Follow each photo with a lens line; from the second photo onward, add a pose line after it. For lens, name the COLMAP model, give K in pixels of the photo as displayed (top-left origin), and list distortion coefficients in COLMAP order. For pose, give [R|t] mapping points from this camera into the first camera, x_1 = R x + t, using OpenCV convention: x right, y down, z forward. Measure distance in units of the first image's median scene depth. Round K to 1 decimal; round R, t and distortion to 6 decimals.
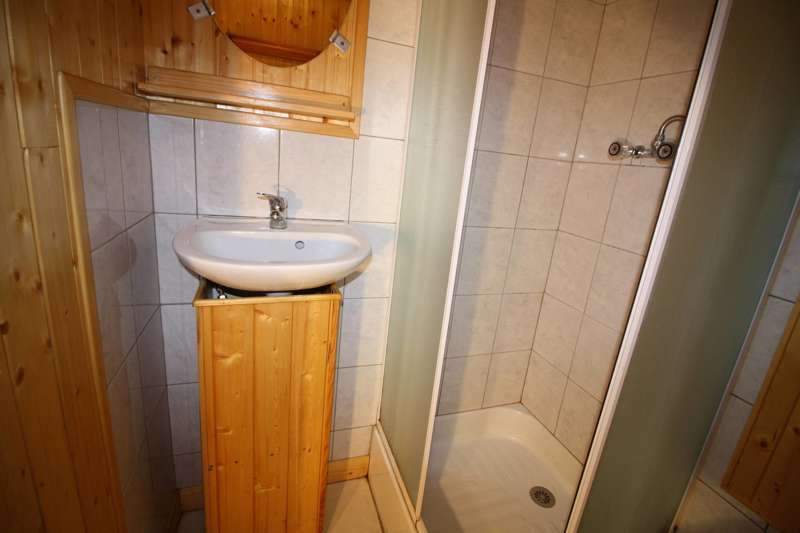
lens RADIAL K [[369.6, 0, 405.8], [0, 369.6, 261.7], [0, 0, 1]] dist [-0.016807, -0.003325]
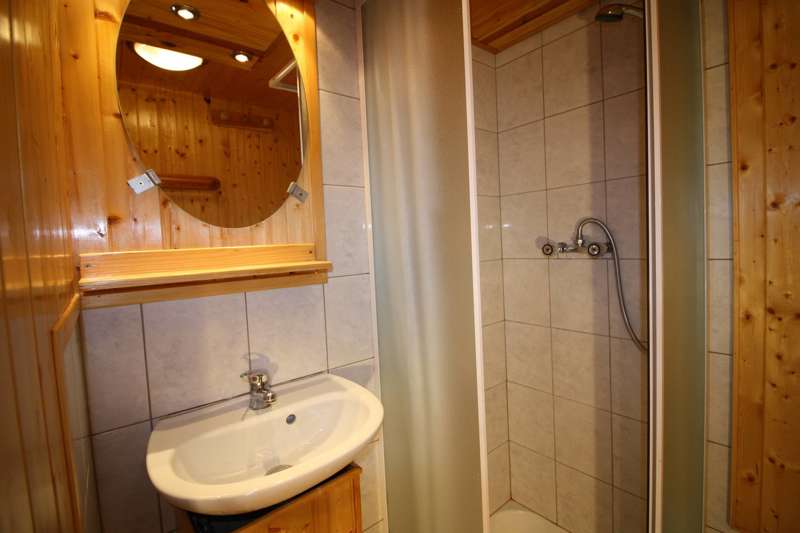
lens RADIAL K [[369.6, 0, 402.9], [0, 369.6, 258.5], [0, 0, 1]] dist [-0.016807, -0.003325]
pose [[0.929770, -0.163993, 0.329598, -0.199329], [0.231154, 0.956871, -0.175971, -0.143219], [-0.286525, 0.239801, 0.927577, 0.040124]]
